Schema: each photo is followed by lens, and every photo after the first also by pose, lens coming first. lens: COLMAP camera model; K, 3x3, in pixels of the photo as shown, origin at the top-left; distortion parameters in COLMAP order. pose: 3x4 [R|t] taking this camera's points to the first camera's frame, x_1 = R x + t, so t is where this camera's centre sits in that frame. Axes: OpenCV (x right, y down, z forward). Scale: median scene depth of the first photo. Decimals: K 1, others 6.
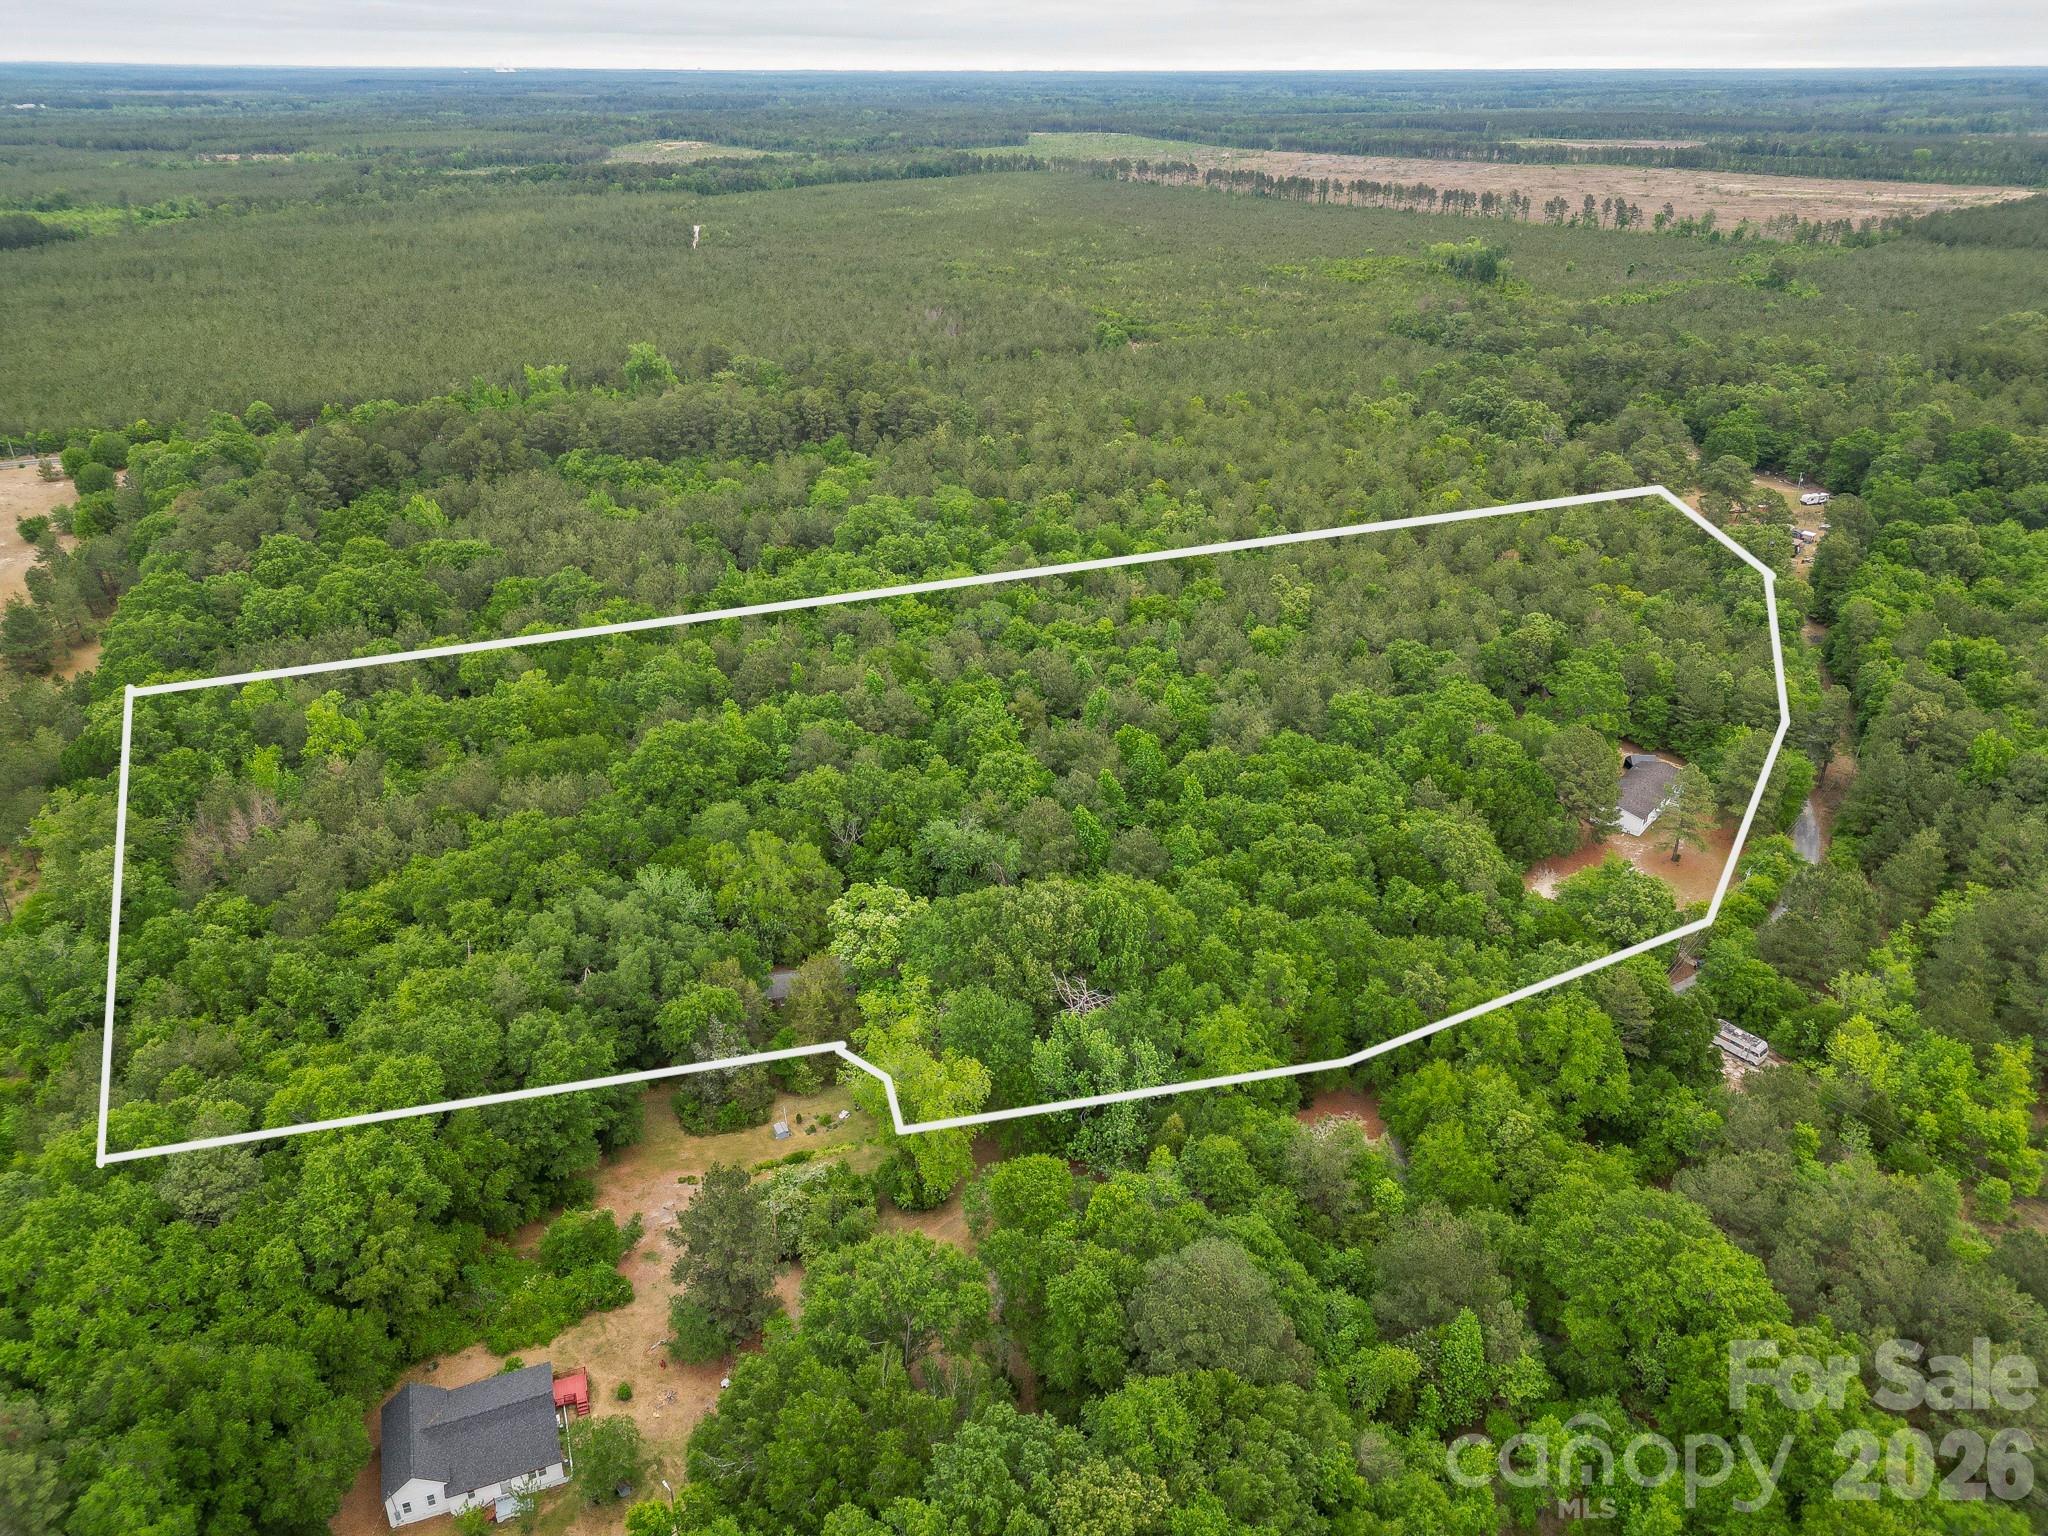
lens RADIAL K [[1422.3, 0, 1024.0], [0, 1422.3, 768.0], [0, 0, 1]] dist [0.071978, -0.058269]
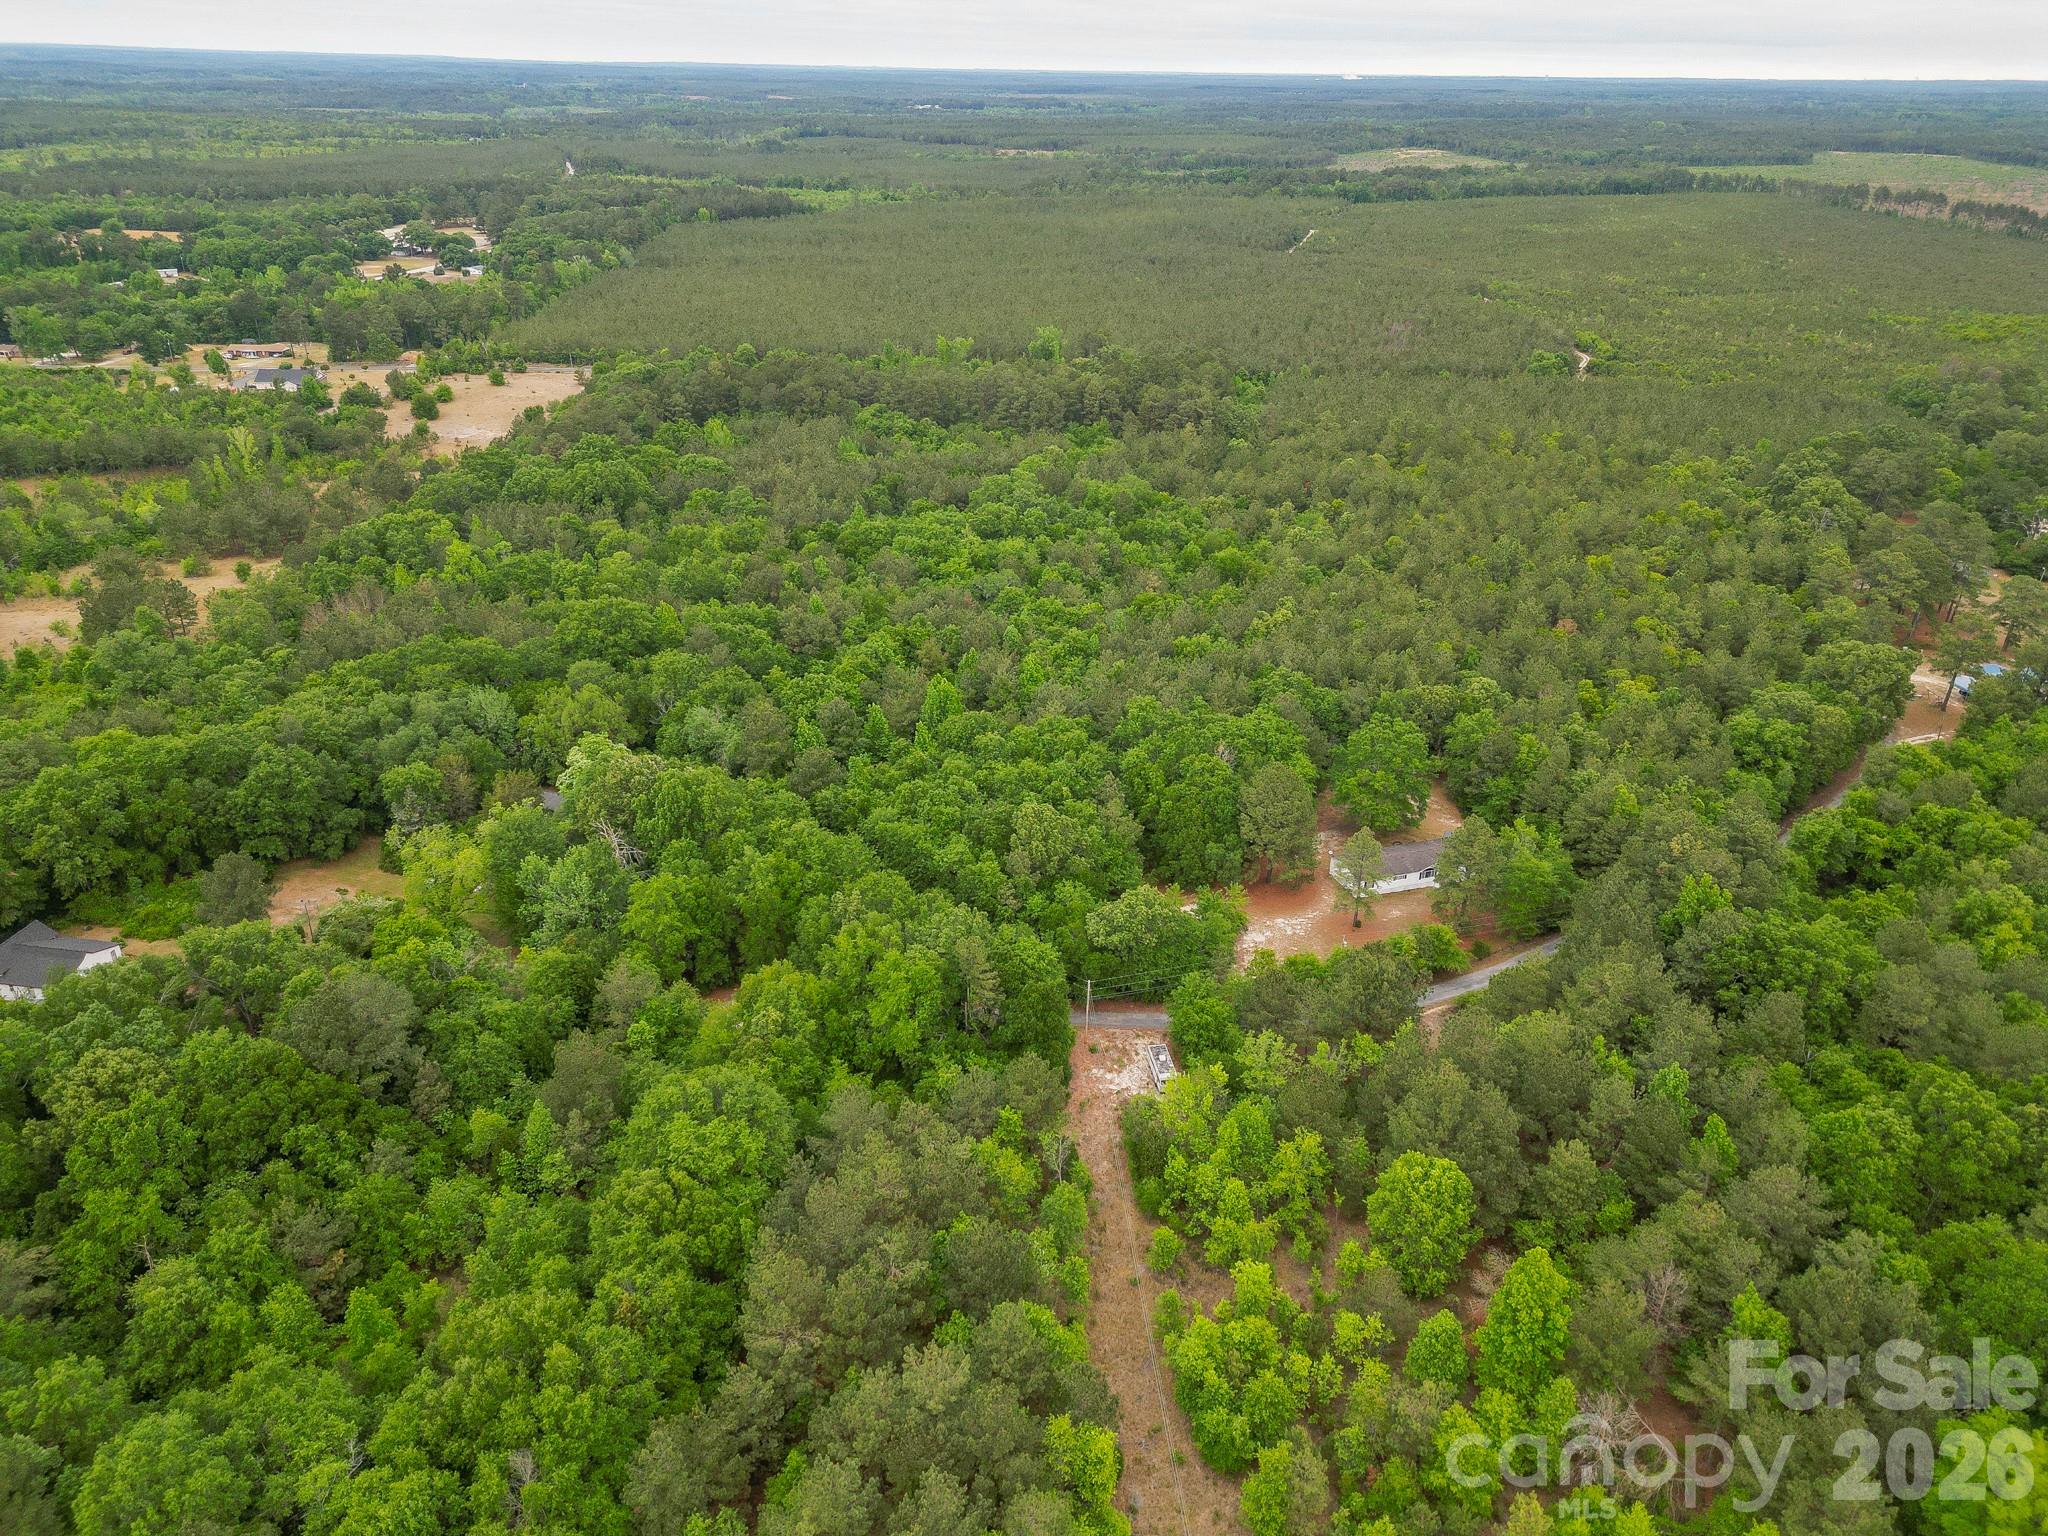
lens RADIAL K [[1423.4, 0, 1024.0], [0, 1423.4, 768.0], [0, 0, 1]] dist [0.069691, -0.060358]
pose [[0.863159, 0.233227, -0.447840, 0.431542], [-0.234970, 0.970579, 0.052584, -0.024398], [0.446928, 0.059841, 0.892566, 0.026655]]
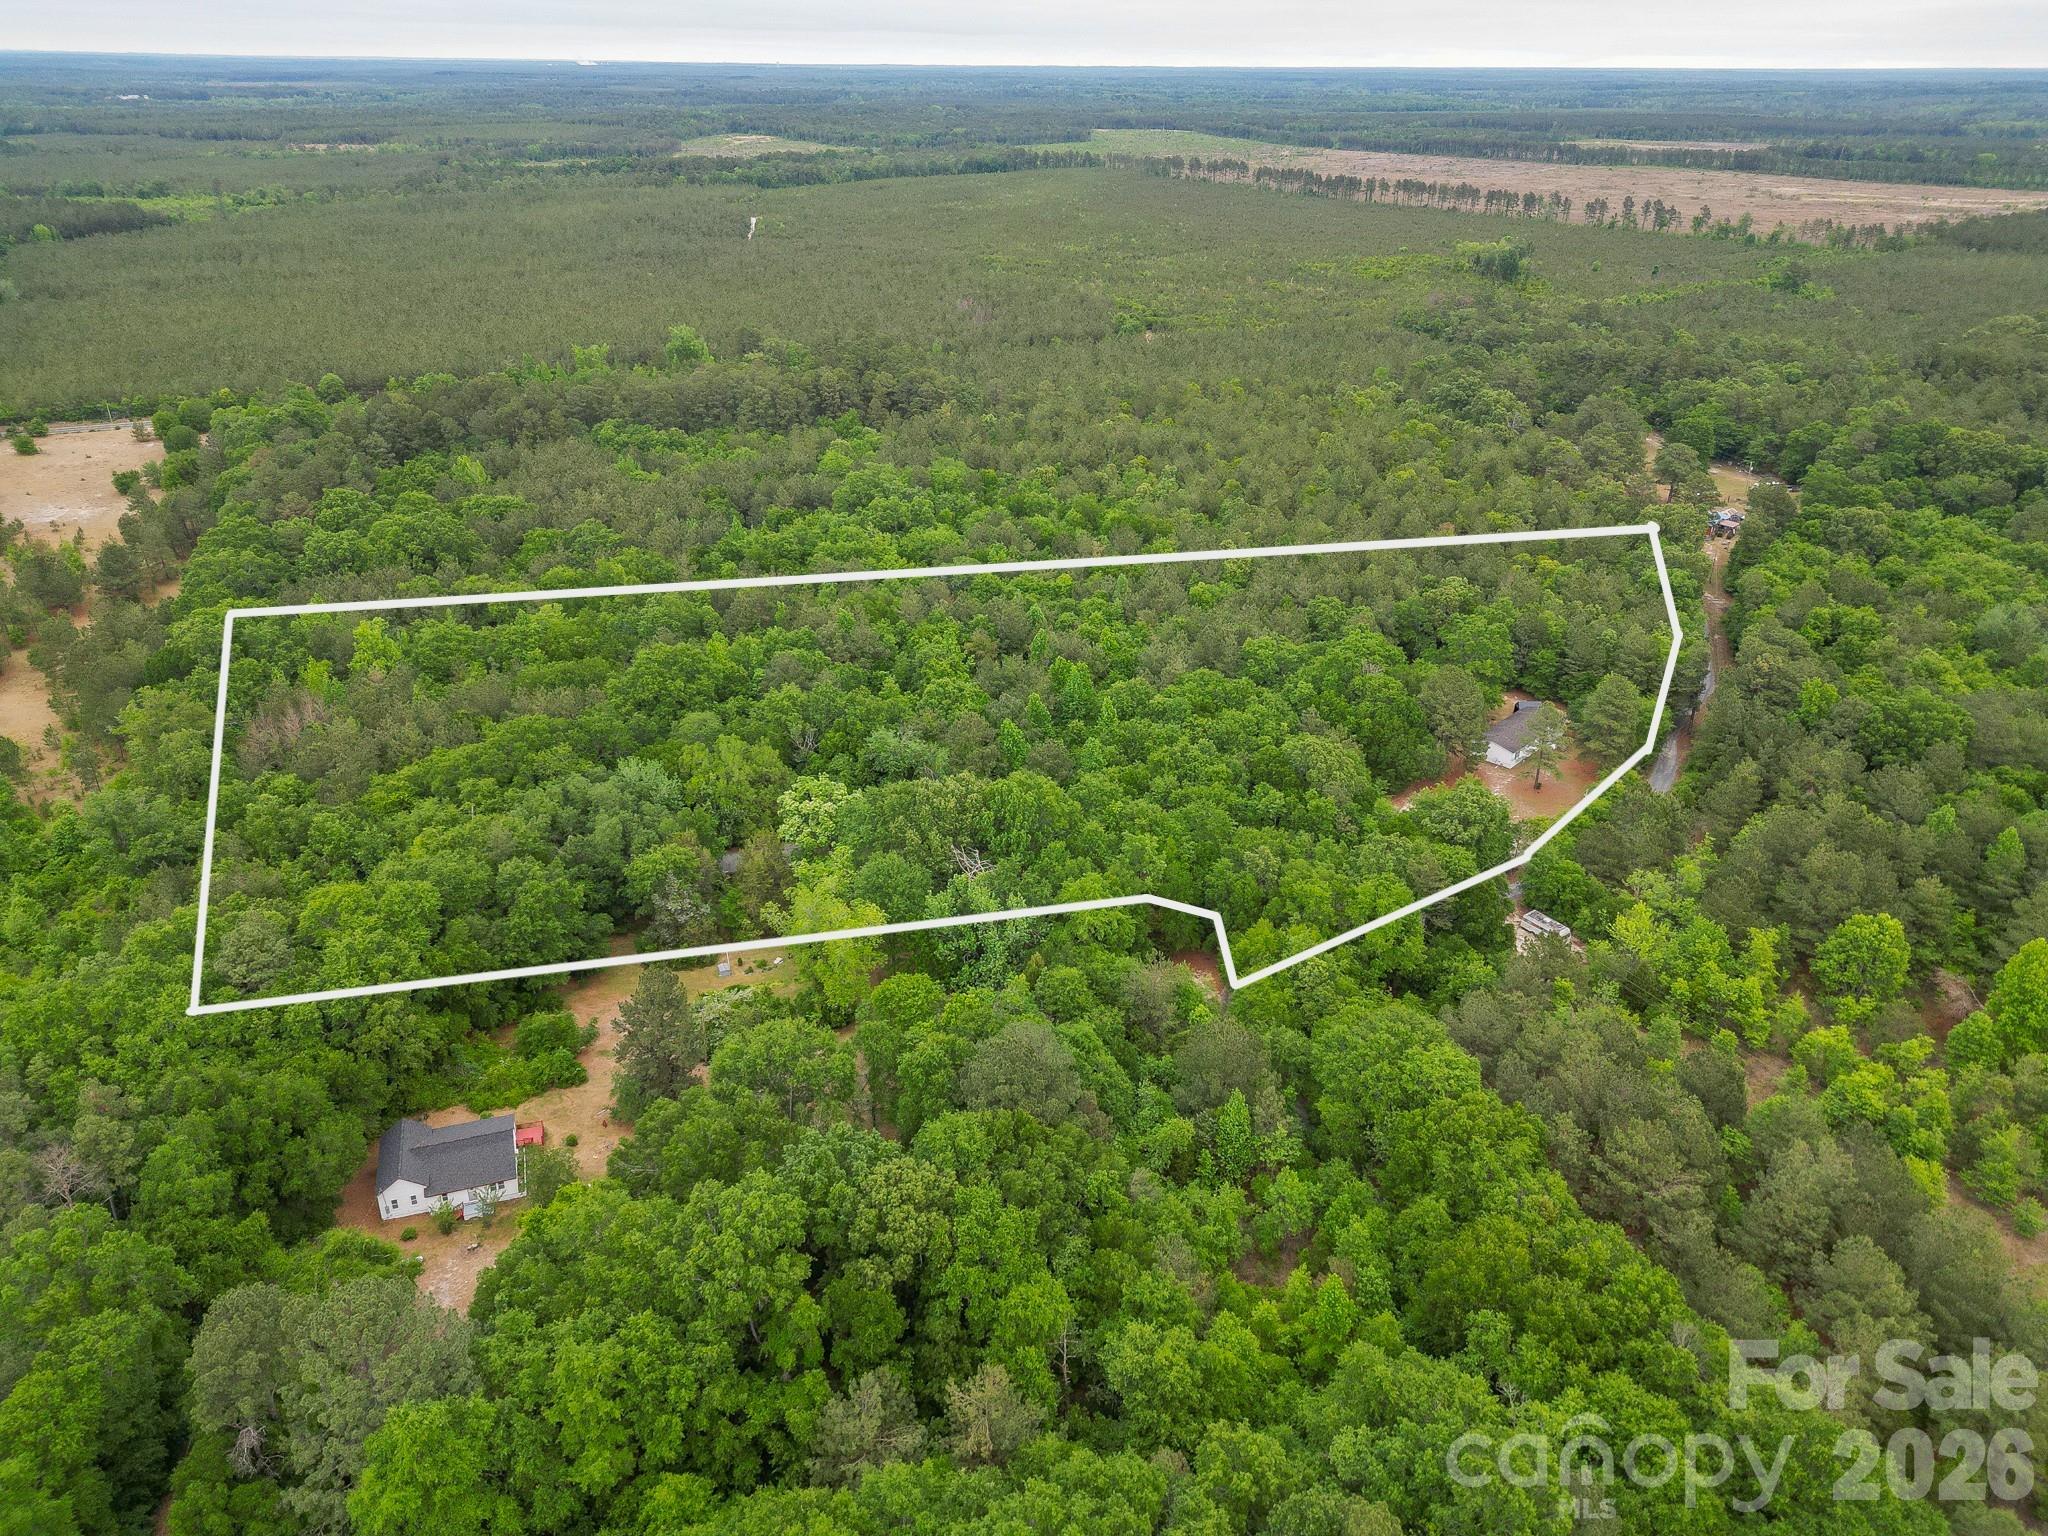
lens RADIAL K [[1426.4, 0, 1024.0], [0, 1426.4, 768.0], [0, 0, 1]] dist [0.072919, -0.061669]
pose [[0.998769, 0.027196, -0.041489, 0.062839], [-0.027132, 0.999630, 0.002123, 0.036820], [0.041531, -0.000995, 0.999137, -0.093882]]
